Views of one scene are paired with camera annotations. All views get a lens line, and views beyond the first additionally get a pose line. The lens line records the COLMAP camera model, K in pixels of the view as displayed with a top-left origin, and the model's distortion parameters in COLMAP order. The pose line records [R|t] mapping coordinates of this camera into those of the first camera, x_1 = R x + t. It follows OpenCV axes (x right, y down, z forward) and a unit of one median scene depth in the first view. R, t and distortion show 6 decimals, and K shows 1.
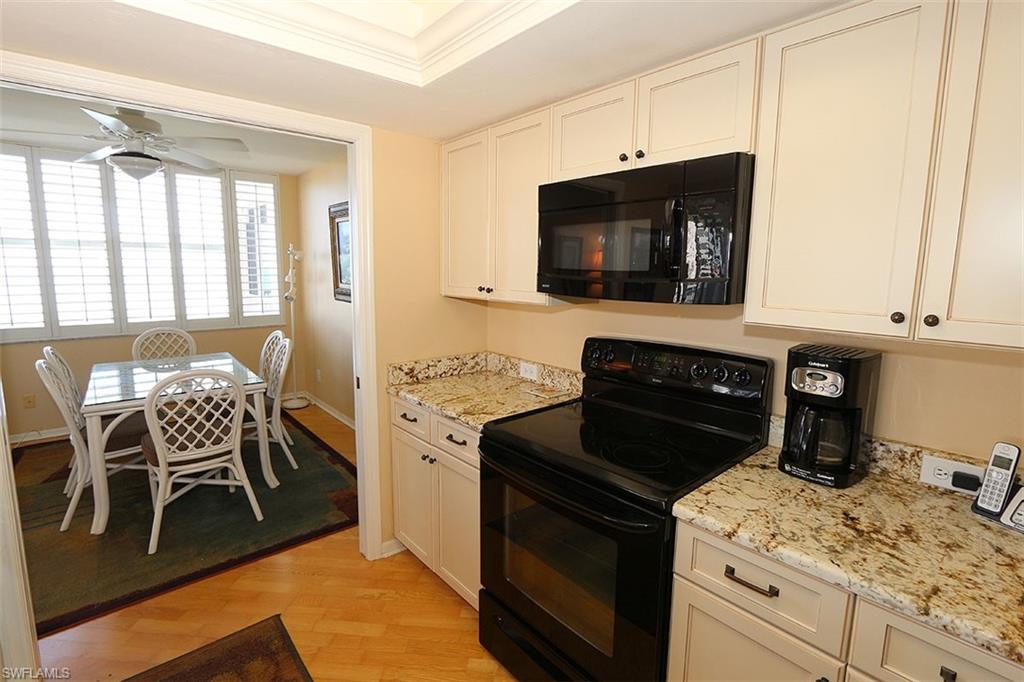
lens RADIAL K [[473.1, 0, 509.6], [0, 473.1, 334.2], [0, 0, 1]] dist [-0.025854, 0.010173]
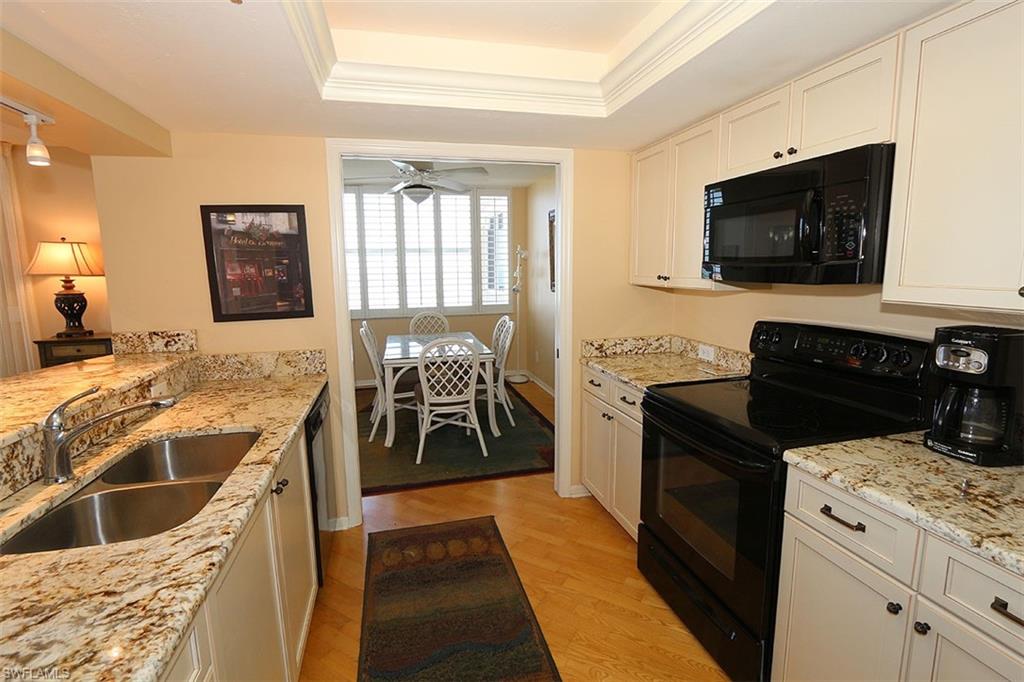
lens RADIAL K [[483.0, 0, 511.1], [0, 483.0, 338.0], [0, 0, 1]] dist [-0.023379, 0.000638]
pose [[0.894511, 0.041566, -0.445108, 0.148808], [-0.037545, 0.999136, 0.017850, 0.046762], [0.445466, 0.000745, 0.895299, -0.223251]]
